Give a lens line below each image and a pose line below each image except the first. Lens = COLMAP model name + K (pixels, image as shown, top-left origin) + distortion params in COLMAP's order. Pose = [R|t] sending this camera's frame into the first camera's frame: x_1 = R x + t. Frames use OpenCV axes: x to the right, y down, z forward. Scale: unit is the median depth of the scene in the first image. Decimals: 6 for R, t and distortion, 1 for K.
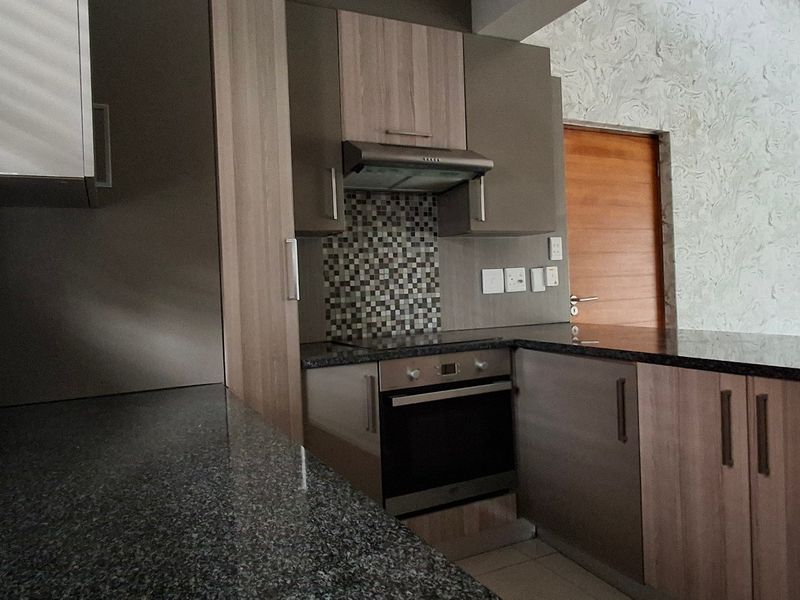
lens RADIAL K [[601.3, 0, 400.6], [0, 601.3, 296.2], [0, 0, 1]] dist [-0.008571, -0.010027]
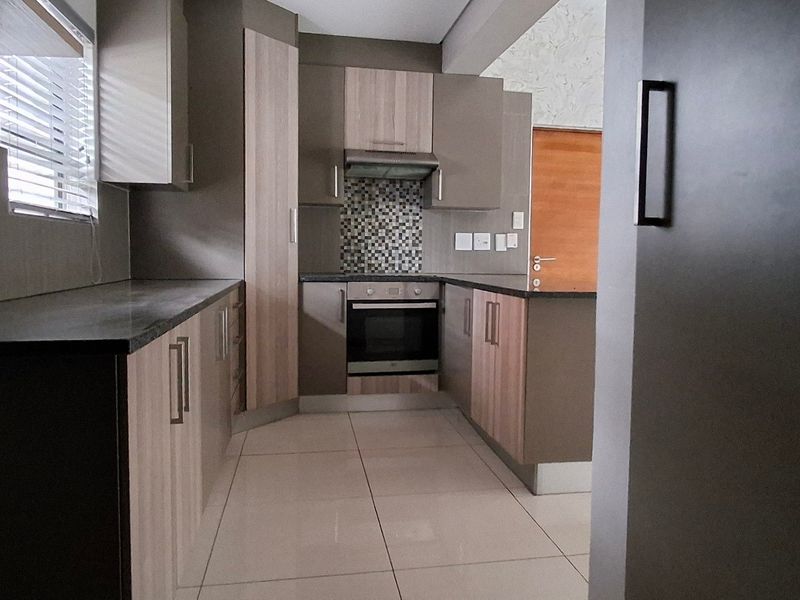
lens RADIAL K [[601.3, 0, 400.5], [0, 601.3, 300.9], [0, 0, 1]] dist [-0.008571, -0.010027]
pose [[0.960511, 0.073829, -0.268269, 0.445383], [-0.056251, 0.995771, 0.072640, 0.022516], [0.272497, -0.054681, 0.960602, -0.472748]]
